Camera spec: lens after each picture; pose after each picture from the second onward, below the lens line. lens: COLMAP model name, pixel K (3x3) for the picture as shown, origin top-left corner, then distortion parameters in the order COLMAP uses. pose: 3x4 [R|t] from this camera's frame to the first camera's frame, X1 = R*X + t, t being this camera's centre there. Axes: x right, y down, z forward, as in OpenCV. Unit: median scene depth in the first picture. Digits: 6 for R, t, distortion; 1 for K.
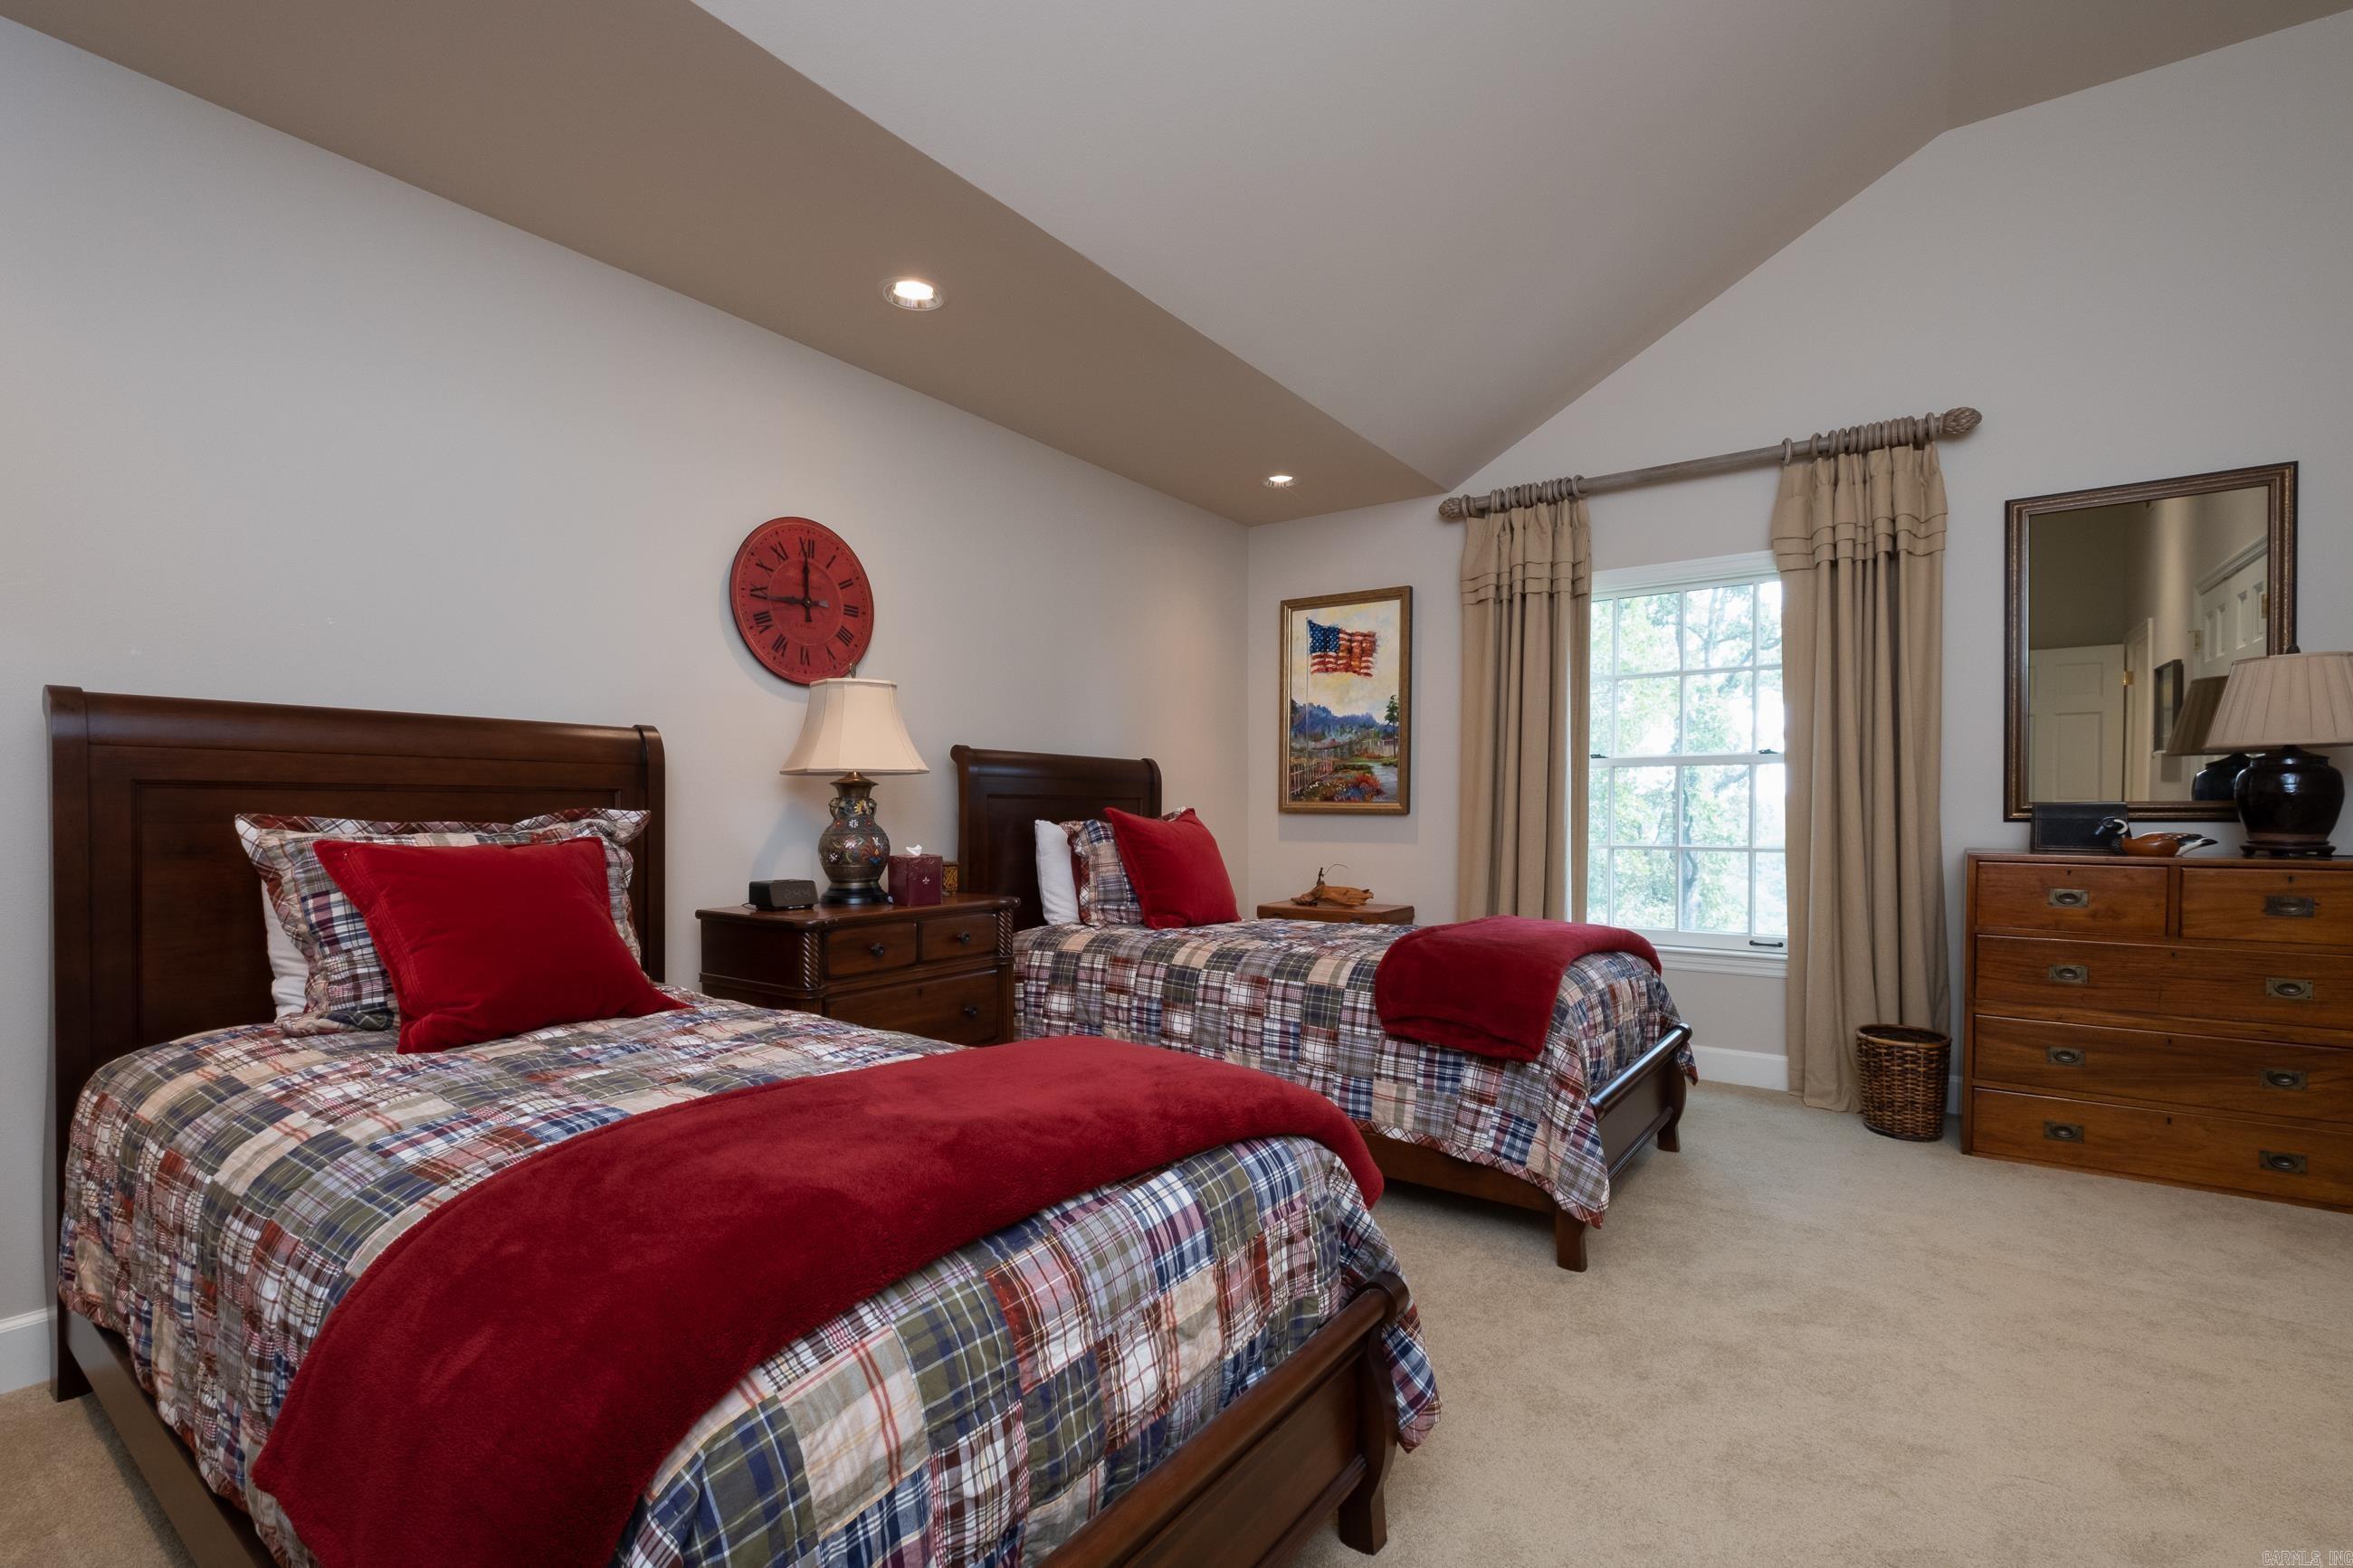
lens RADIAL K [[1037.6, 0, 1193.2], [0, 1037.6, 802.2], [0, 0, 1]] dist [0.001439, -0.000271]
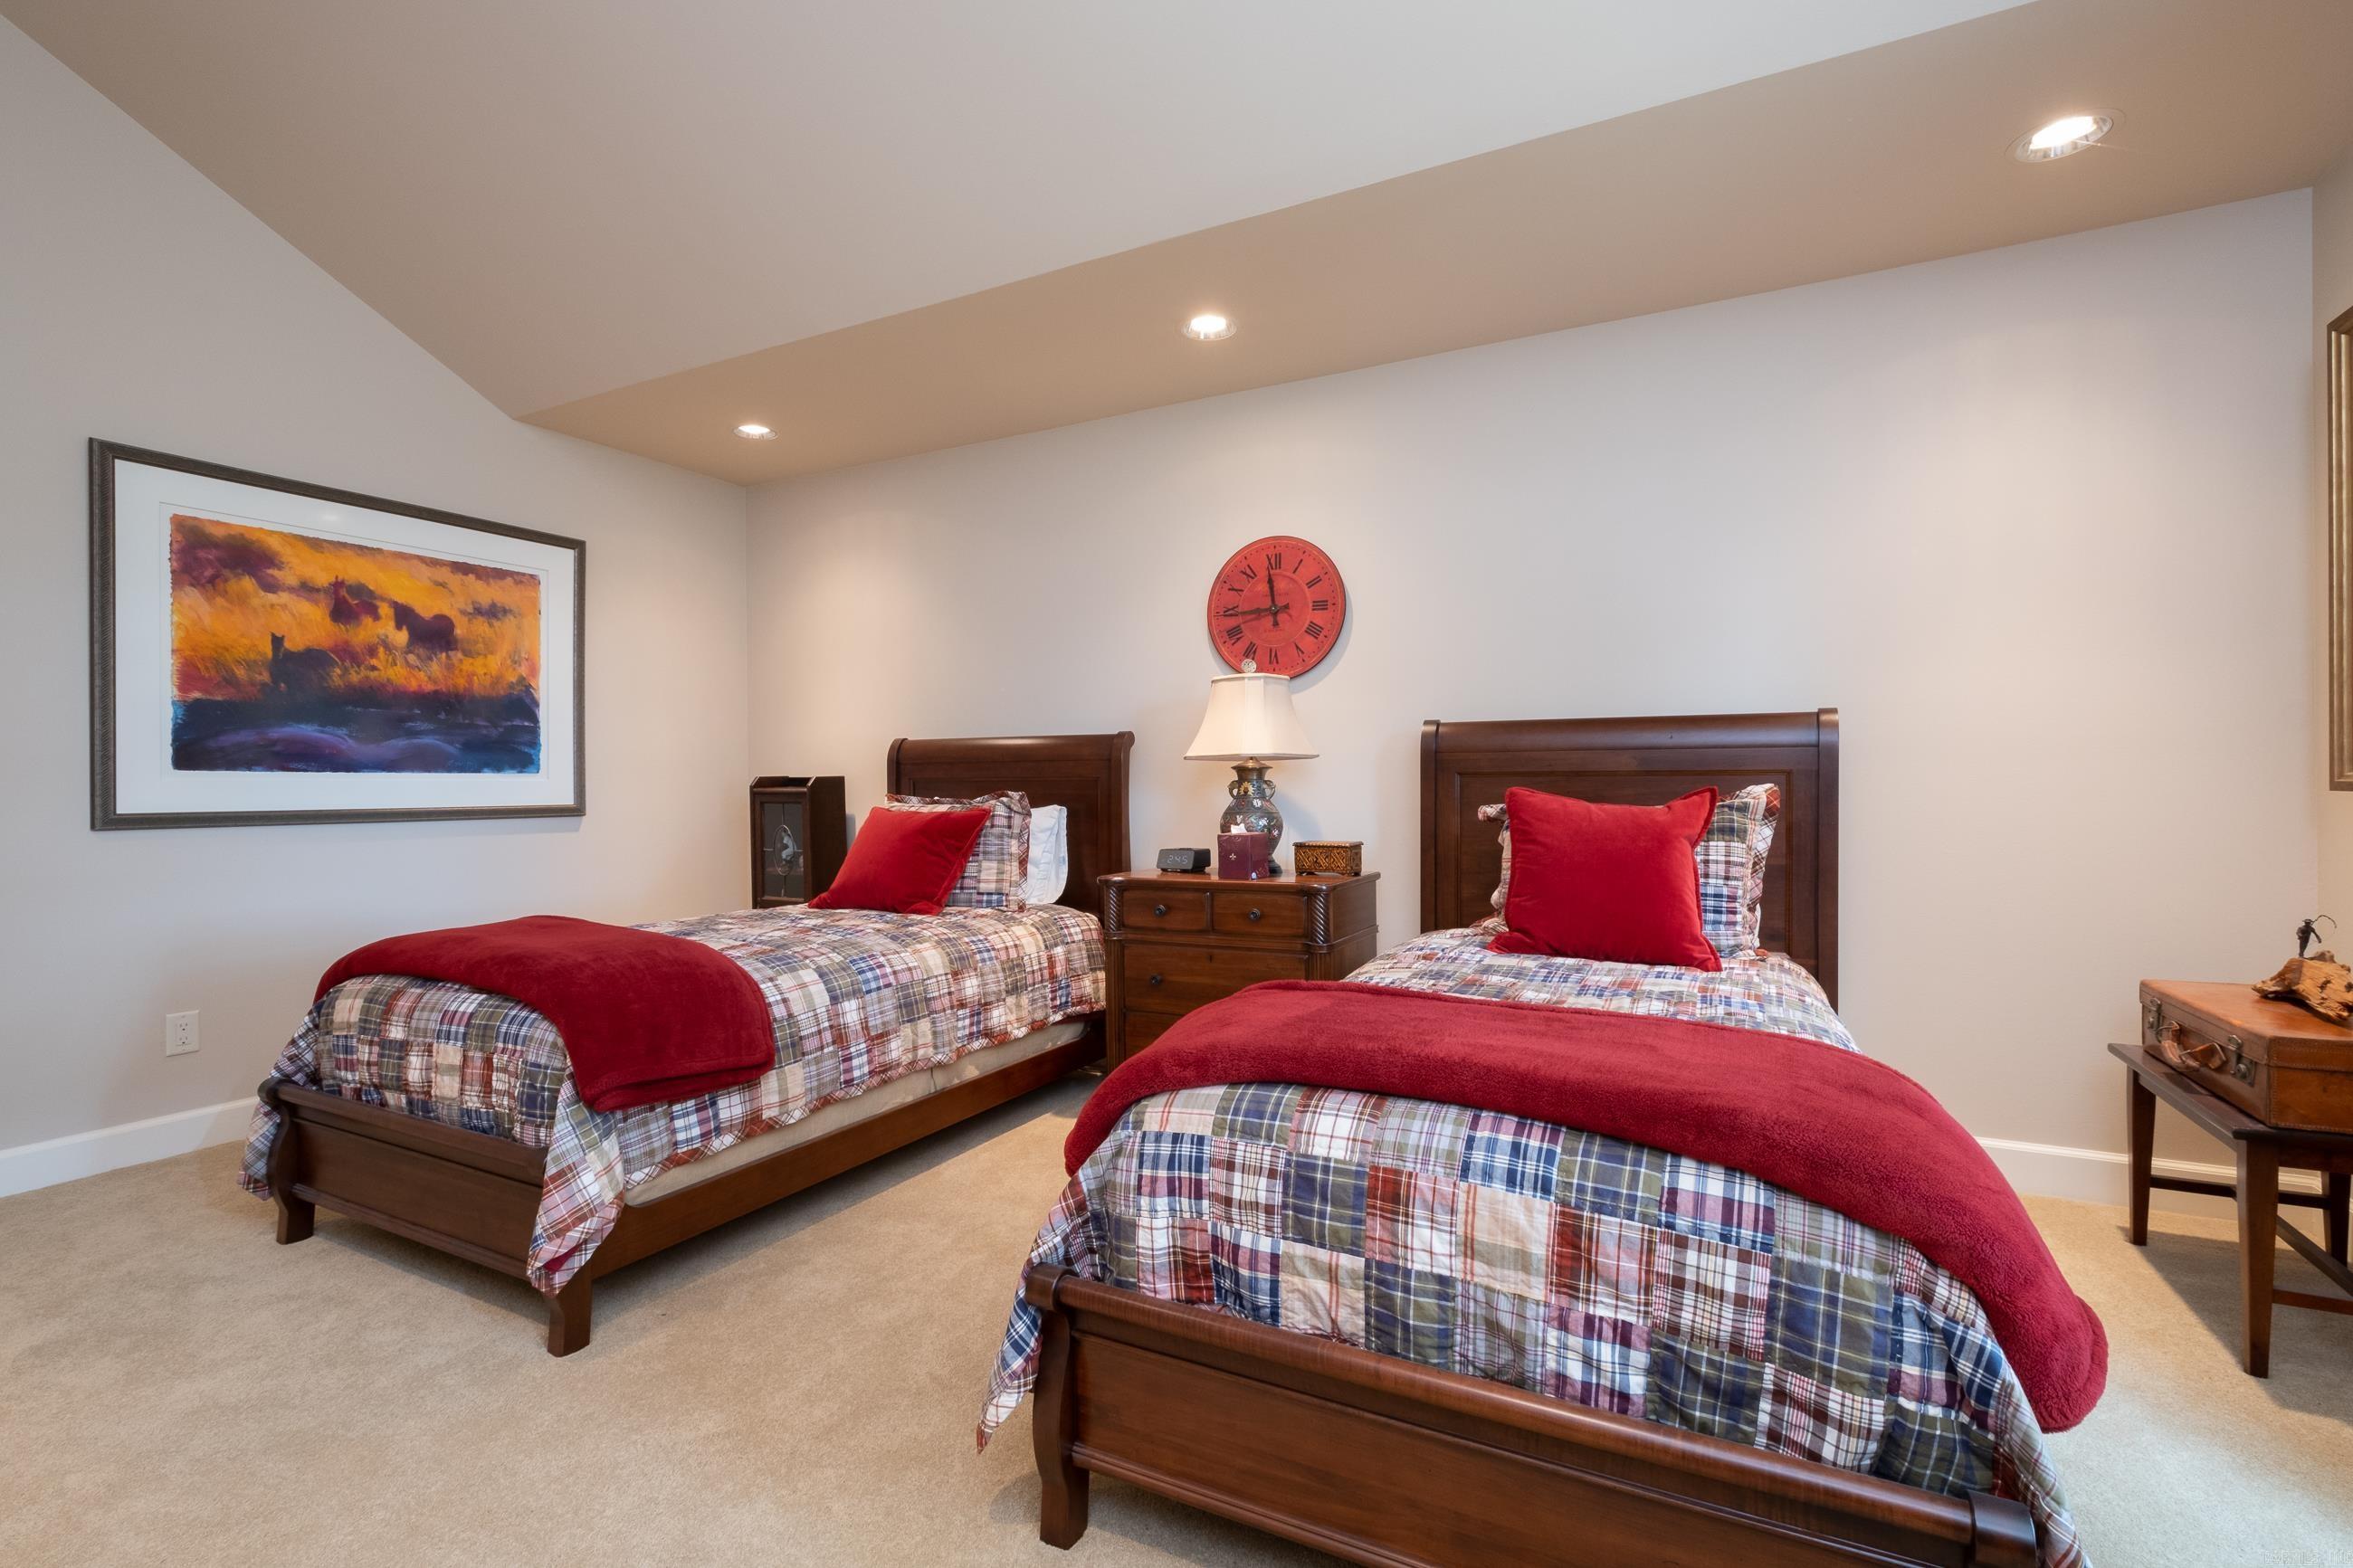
lens RADIAL K [[1037.6, 0, 1192.9], [0, 1037.6, 785.5], [0, 0, 1]] dist [0.001439, -0.000271]
pose [[0.154995, -0.004750, -0.987904, 0.770849], [0.009963, 0.999945, -0.003245, 0.004066], [0.987865, -0.009339, 0.155034, 0.765441]]
